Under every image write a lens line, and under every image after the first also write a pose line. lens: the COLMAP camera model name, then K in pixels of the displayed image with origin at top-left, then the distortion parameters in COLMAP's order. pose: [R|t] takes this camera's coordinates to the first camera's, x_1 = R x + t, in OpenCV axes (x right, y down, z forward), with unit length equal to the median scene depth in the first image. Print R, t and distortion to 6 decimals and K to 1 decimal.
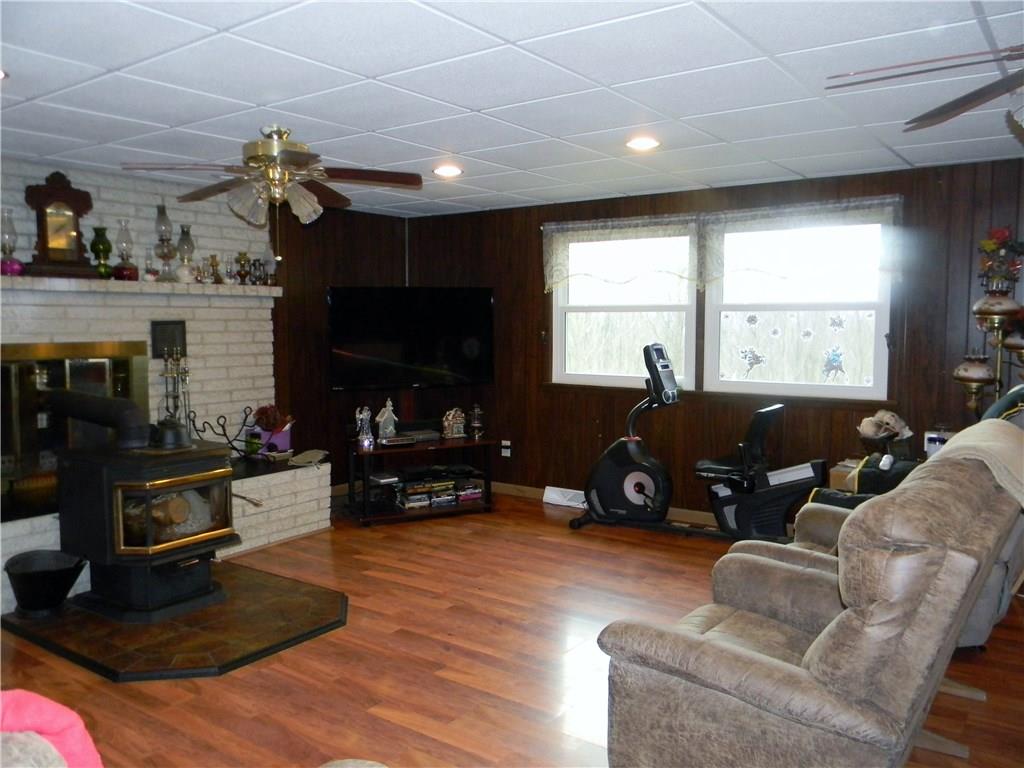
lens RADIAL K [[827.8, 0, 510.0], [0, 827.8, 382.4], [0, 0, 1]] dist [0.002360, -0.013687]
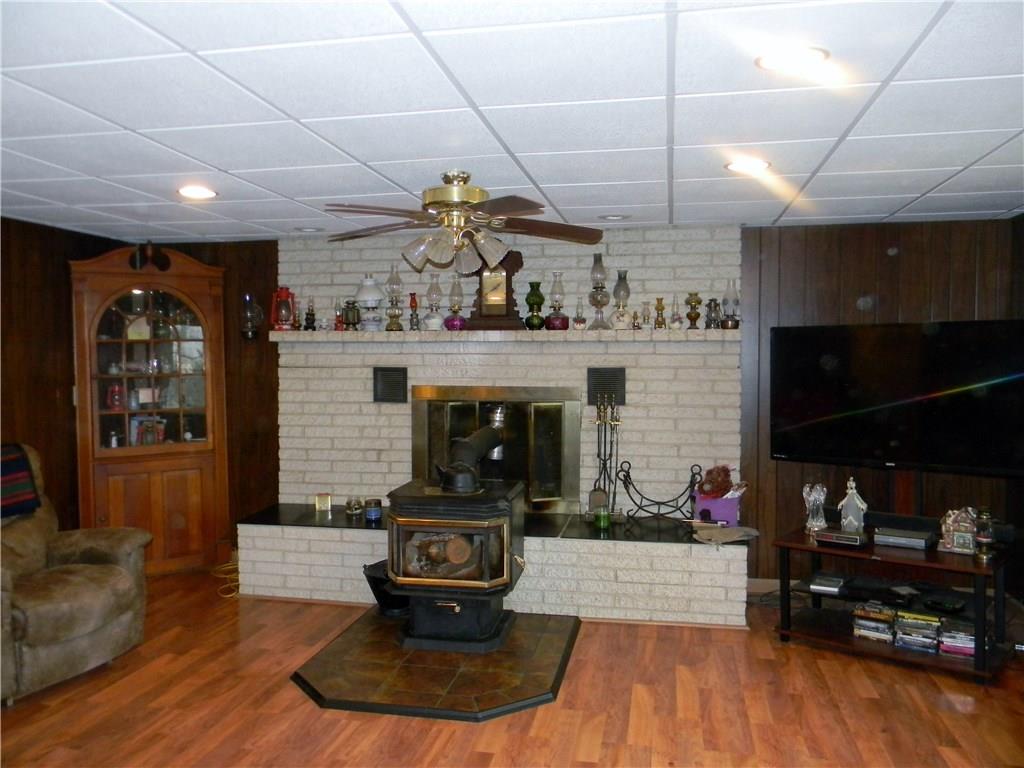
lens RADIAL K [[827.8, 0, 505.8], [0, 827.8, 384.5], [0, 0, 1]] dist [0.002360, -0.013687]
pose [[0.410074, 0.033613, -0.911433, 0.443067], [-0.069645, 0.997557, 0.005454, -0.051294], [0.909389, 0.061240, 0.411413, 0.479076]]
